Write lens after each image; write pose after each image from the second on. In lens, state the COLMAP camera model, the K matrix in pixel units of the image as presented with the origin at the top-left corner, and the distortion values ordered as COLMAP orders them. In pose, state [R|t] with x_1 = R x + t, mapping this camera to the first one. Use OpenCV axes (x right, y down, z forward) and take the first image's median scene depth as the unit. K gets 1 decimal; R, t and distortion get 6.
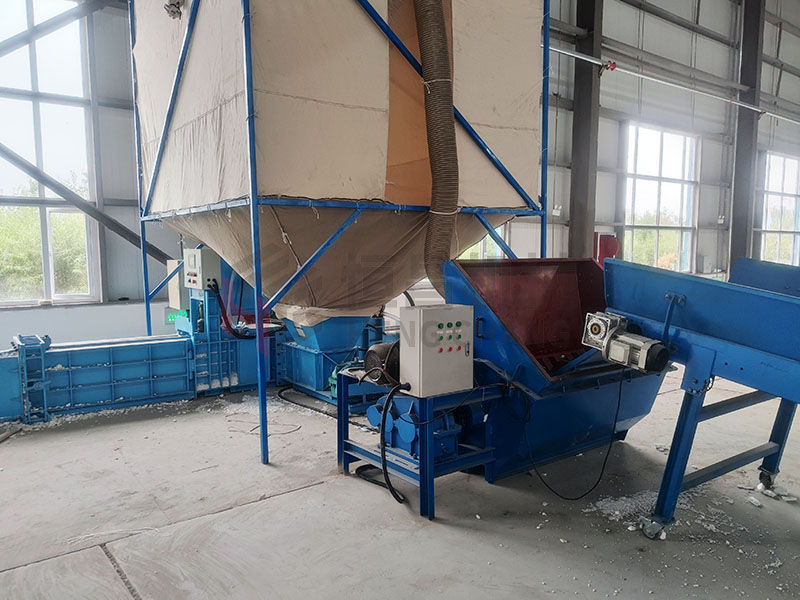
lens RADIAL K [[619.0, 0, 398.7], [0, 619.0, 305.3], [0, 0, 1]] dist [0.025913, -0.003342]
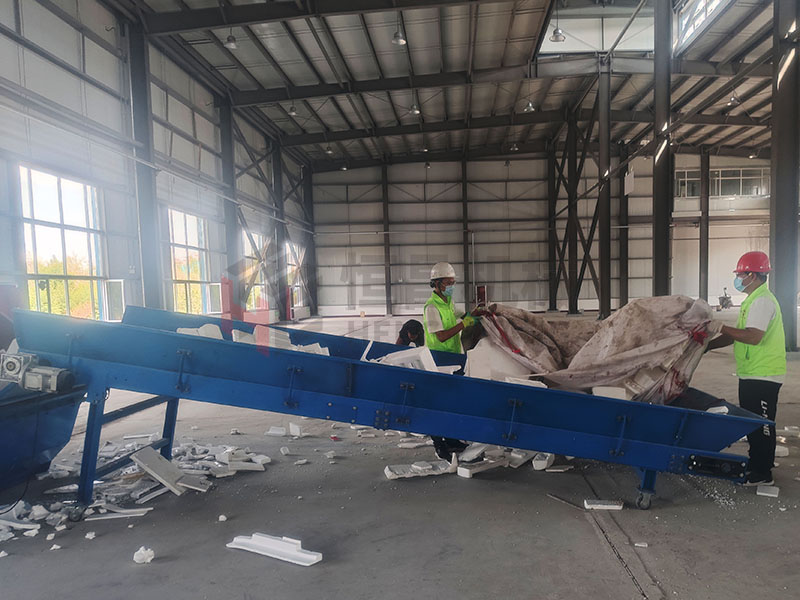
lens RADIAL K [[649.1, 0, 469.7], [0, 649.1, 356.2], [0, 0, 1]] dist [0.009441, -0.019671]
pose [[0.588516, -0.087549, 0.803731, -0.120953], [0.088498, 0.995122, 0.043595, 0.028028], [-0.803627, 0.045472, 0.593393, -0.334629]]
